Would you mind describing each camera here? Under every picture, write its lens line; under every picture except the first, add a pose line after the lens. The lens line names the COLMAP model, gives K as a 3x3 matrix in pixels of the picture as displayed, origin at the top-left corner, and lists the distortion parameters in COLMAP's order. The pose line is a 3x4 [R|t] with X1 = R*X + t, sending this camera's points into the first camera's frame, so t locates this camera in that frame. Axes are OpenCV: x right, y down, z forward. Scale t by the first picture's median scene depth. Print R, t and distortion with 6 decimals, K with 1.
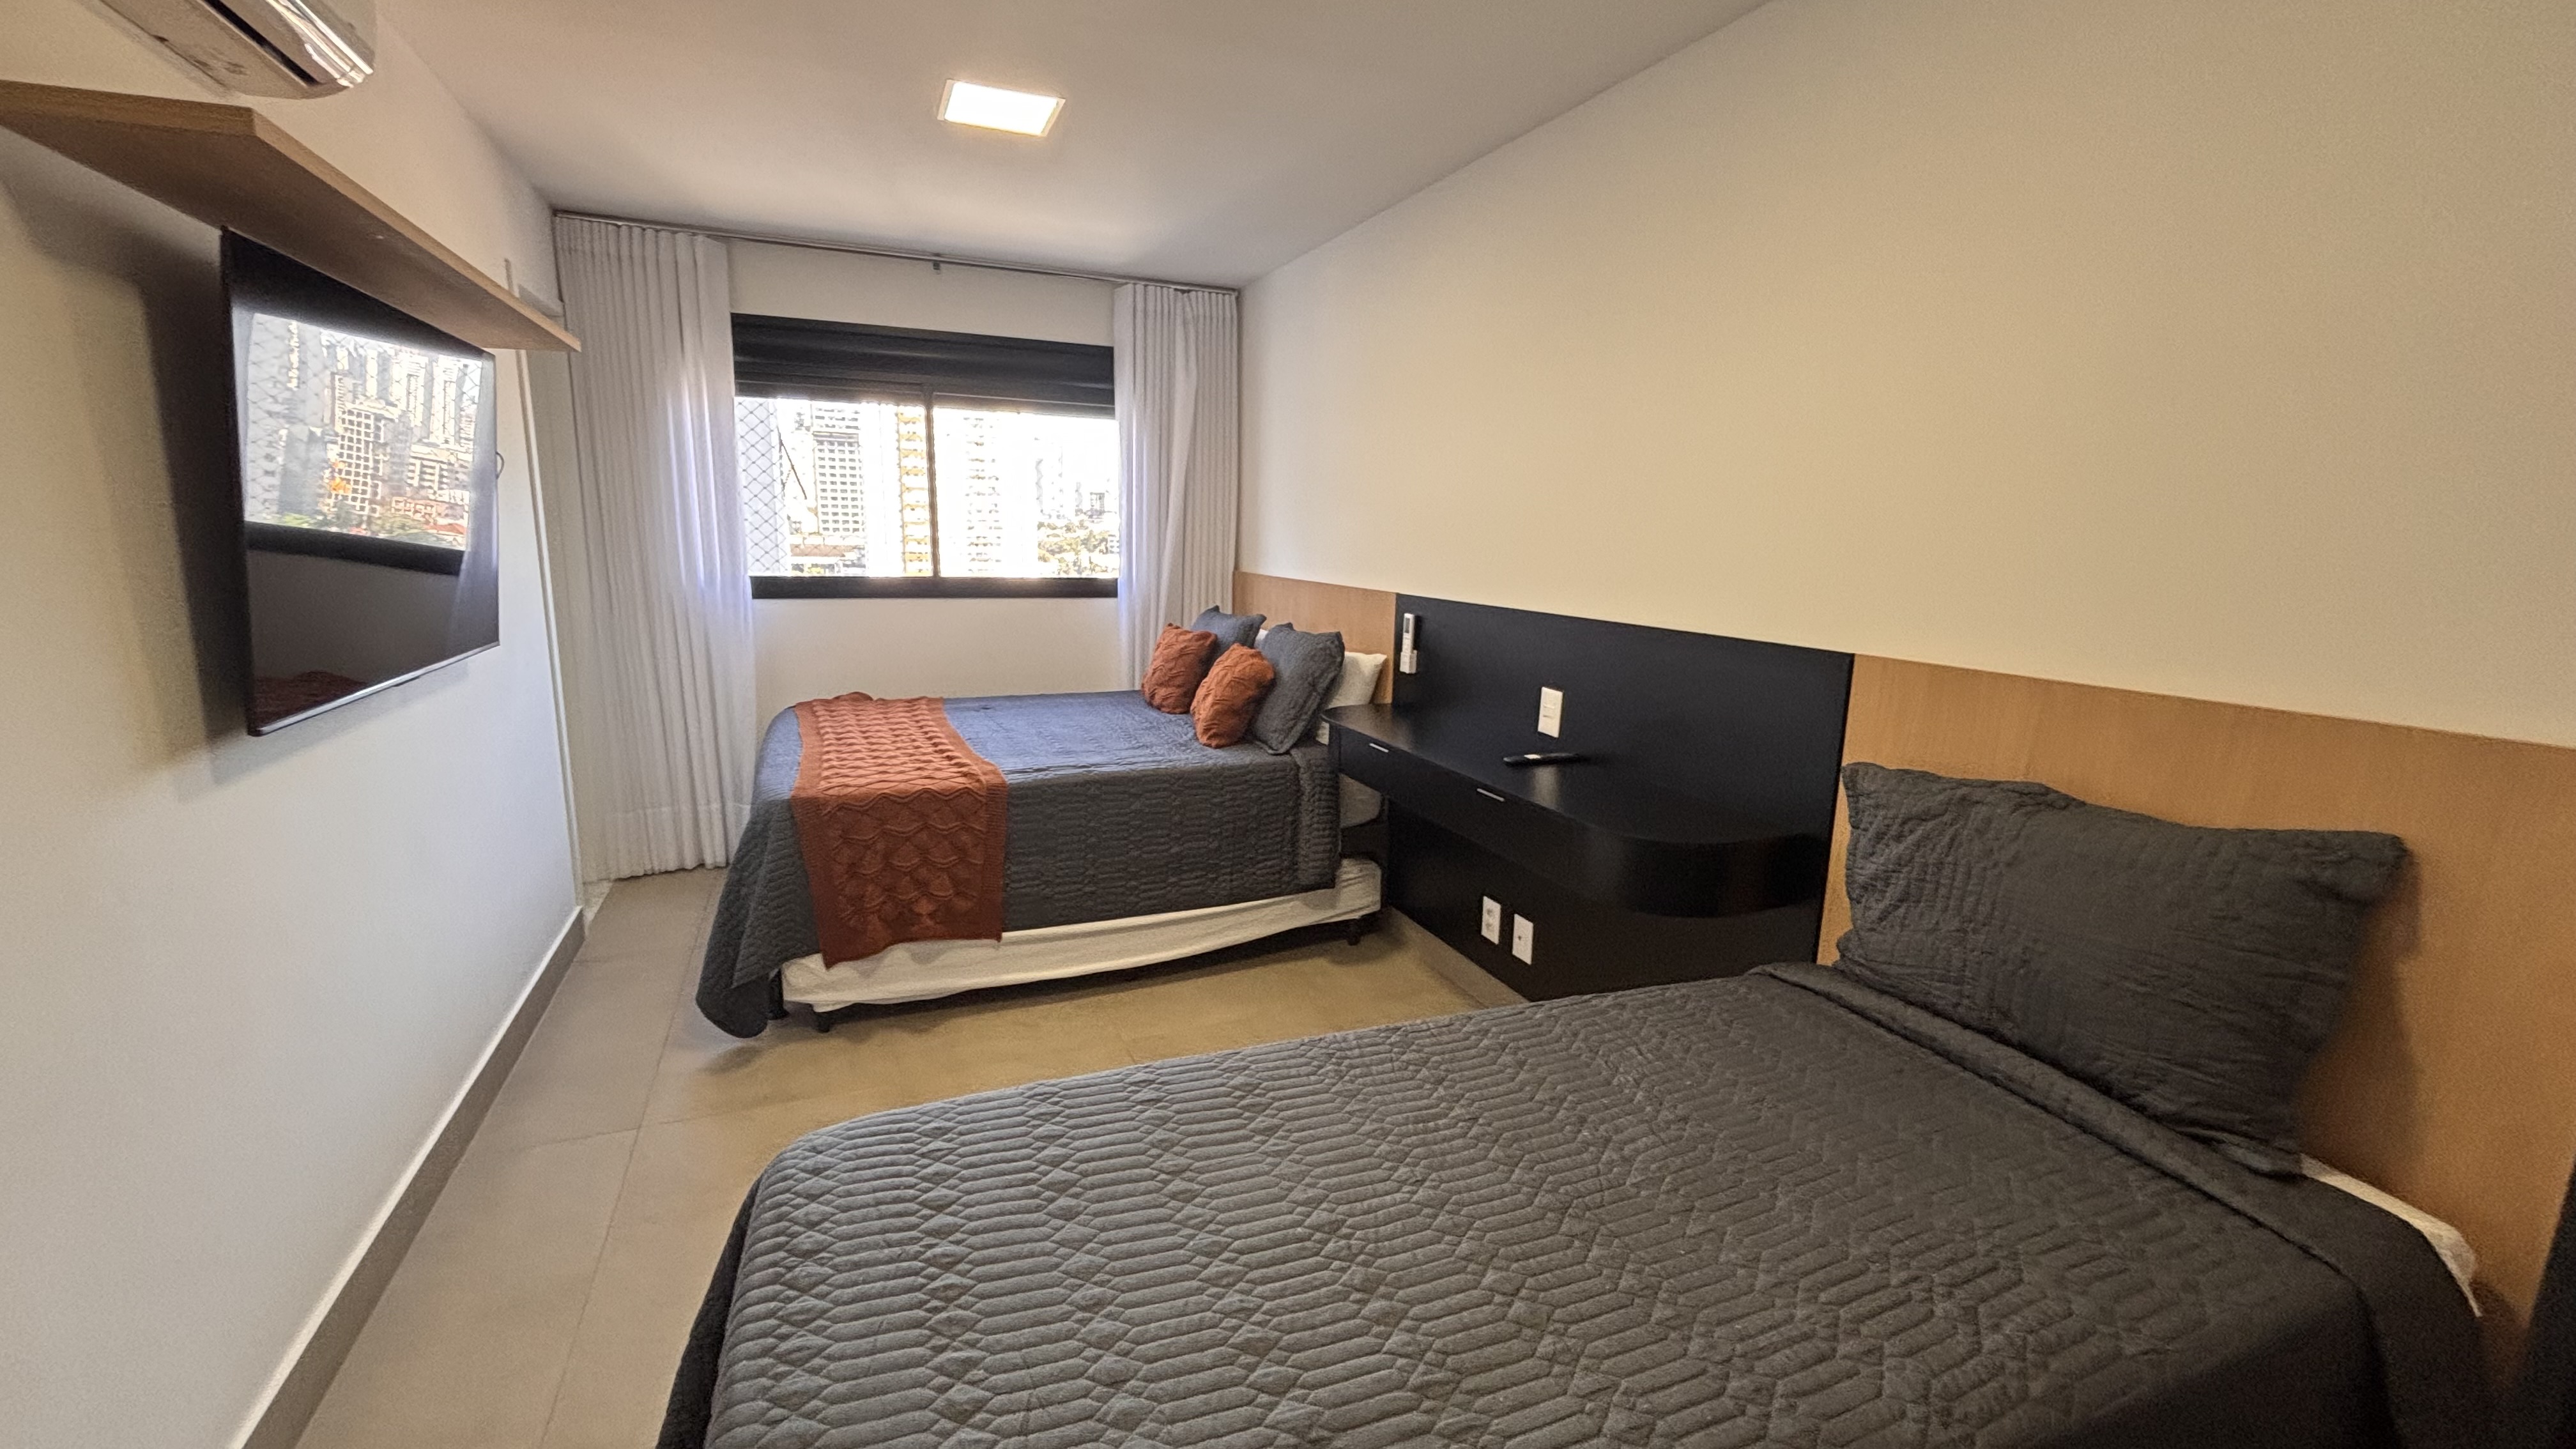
lens RADIAL K [[1039.8, 0, 1273.6], [0, 1039.8, 741.0], [0, 0, 1]] dist [-0.009939, 0.001590]
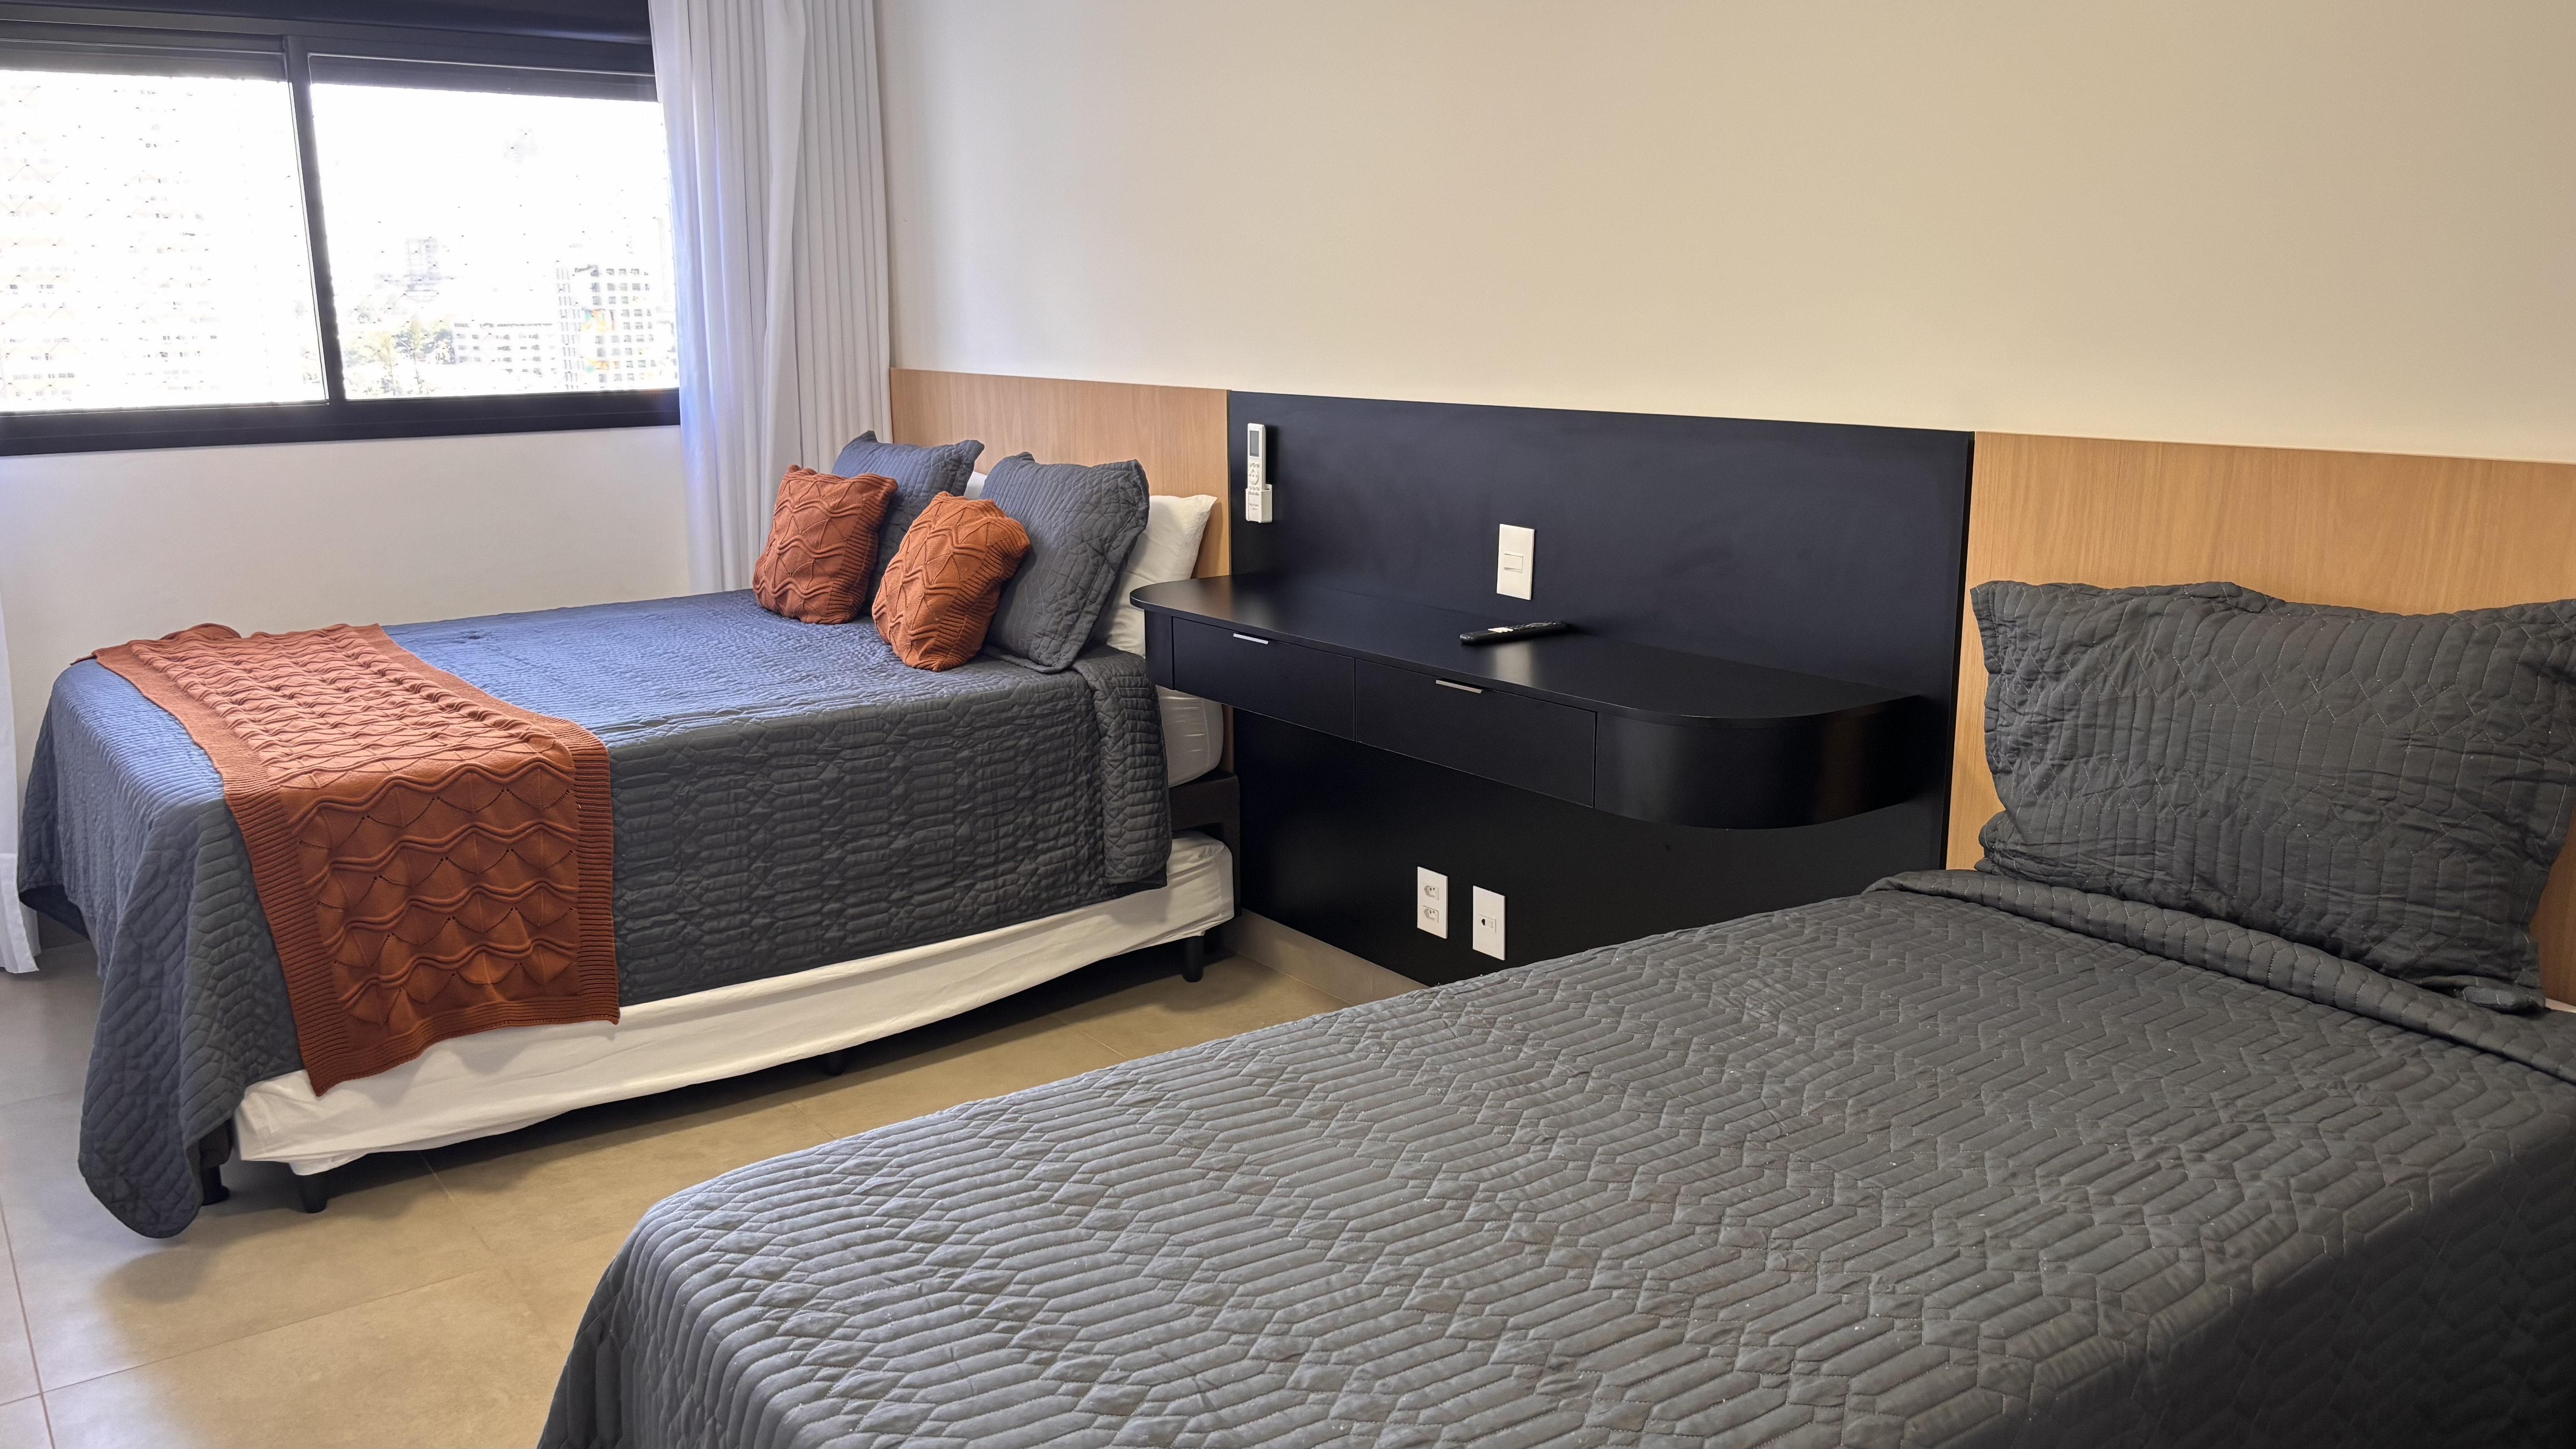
lens RADIAL K [[1945.8, 0, 1240.6], [0, 1945.8, 748.1], [0, 0, 1]] dist [0.027351, -0.040678]
pose [[0.976378, -0.078107, 0.201458, -0.150918], [0.072838, 0.996783, 0.033447, 0.034813], [-0.203422, -0.017983, 0.978926, -0.147166]]
